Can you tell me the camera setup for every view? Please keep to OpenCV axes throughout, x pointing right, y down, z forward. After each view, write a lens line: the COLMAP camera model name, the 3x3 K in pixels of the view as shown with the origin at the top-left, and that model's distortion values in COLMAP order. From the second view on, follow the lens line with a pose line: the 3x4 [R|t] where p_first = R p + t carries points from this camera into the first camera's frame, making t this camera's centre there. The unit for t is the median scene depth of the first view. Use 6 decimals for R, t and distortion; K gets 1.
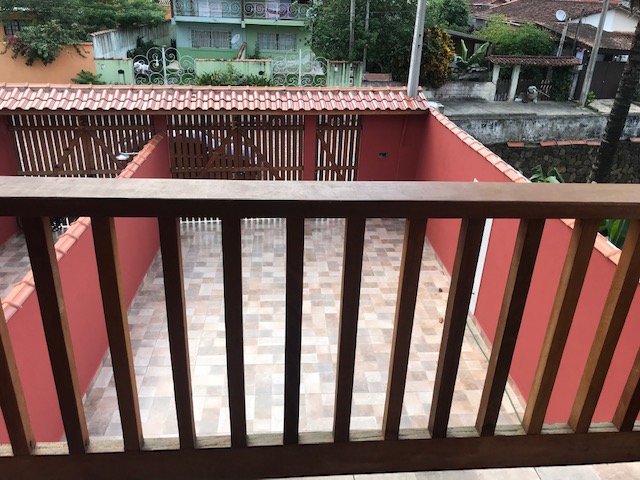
lens RADIAL K [[522.6, 0, 319.6], [0, 522.6, 237.6], [0, 0, 1]] dist [0.015786, -0.002321]
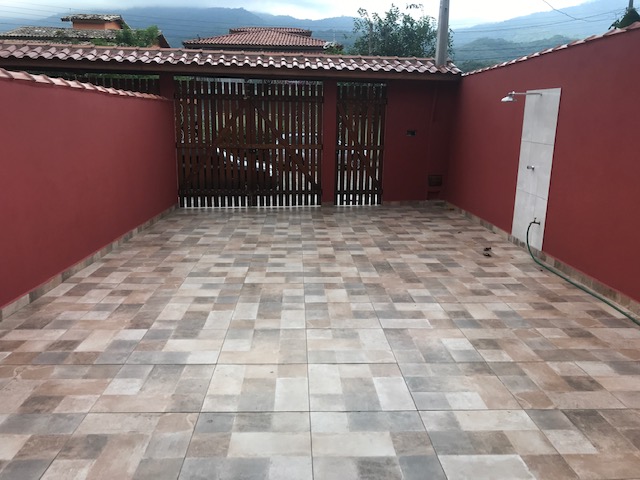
lens RADIAL K [[522.6, 0, 319.3], [0, 522.6, 239.2], [0, 0, 1]] dist [0.015786, -0.002321]
pose [[0.999316, -0.011619, -0.035095, -0.007918], [0.004026, 0.977880, -0.209128, 0.221528], [0.036749, 0.208844, 0.977258, 0.163458]]
